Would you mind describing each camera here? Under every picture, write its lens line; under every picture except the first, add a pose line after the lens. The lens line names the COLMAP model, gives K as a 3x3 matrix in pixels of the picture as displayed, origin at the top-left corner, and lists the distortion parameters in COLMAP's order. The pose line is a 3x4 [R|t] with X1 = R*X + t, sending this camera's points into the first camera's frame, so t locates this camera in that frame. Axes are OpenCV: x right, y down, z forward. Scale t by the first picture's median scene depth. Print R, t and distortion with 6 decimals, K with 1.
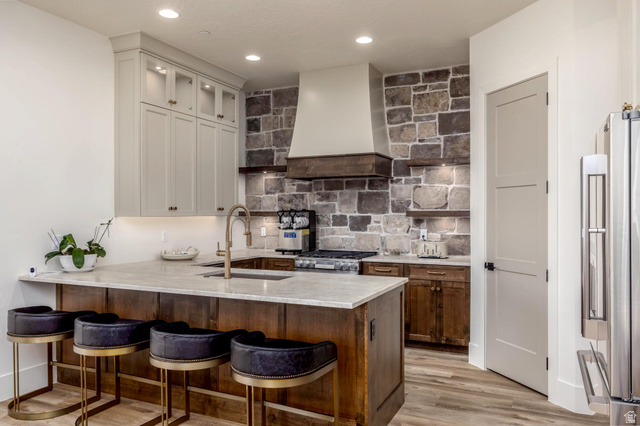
lens RADIAL K [[477.8, 0, 319.2], [0, 477.8, 212.8], [0, 0, 1]] dist [-0.011892, 0.001128]
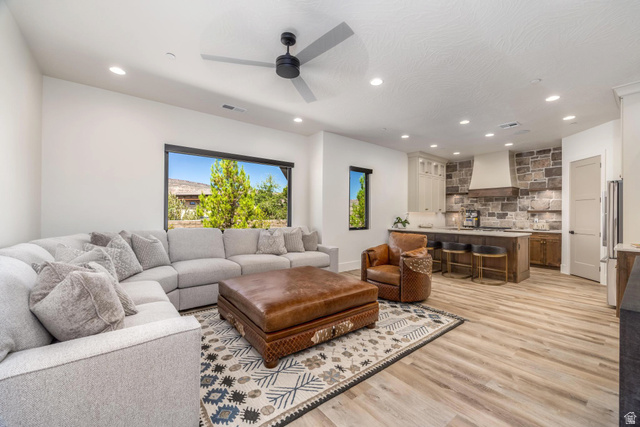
lens RADIAL K [[259.7, 0, 320.7], [0, 259.7, 213.1], [0, 0, 1]] dist [0.000352, -0.000532]
pose [[0.896454, 0.005219, -0.443105, -0.162969], [-0.007526, 0.999966, -0.003448, 0.021376], [0.443072, 0.006426, 0.896463, -0.601829]]
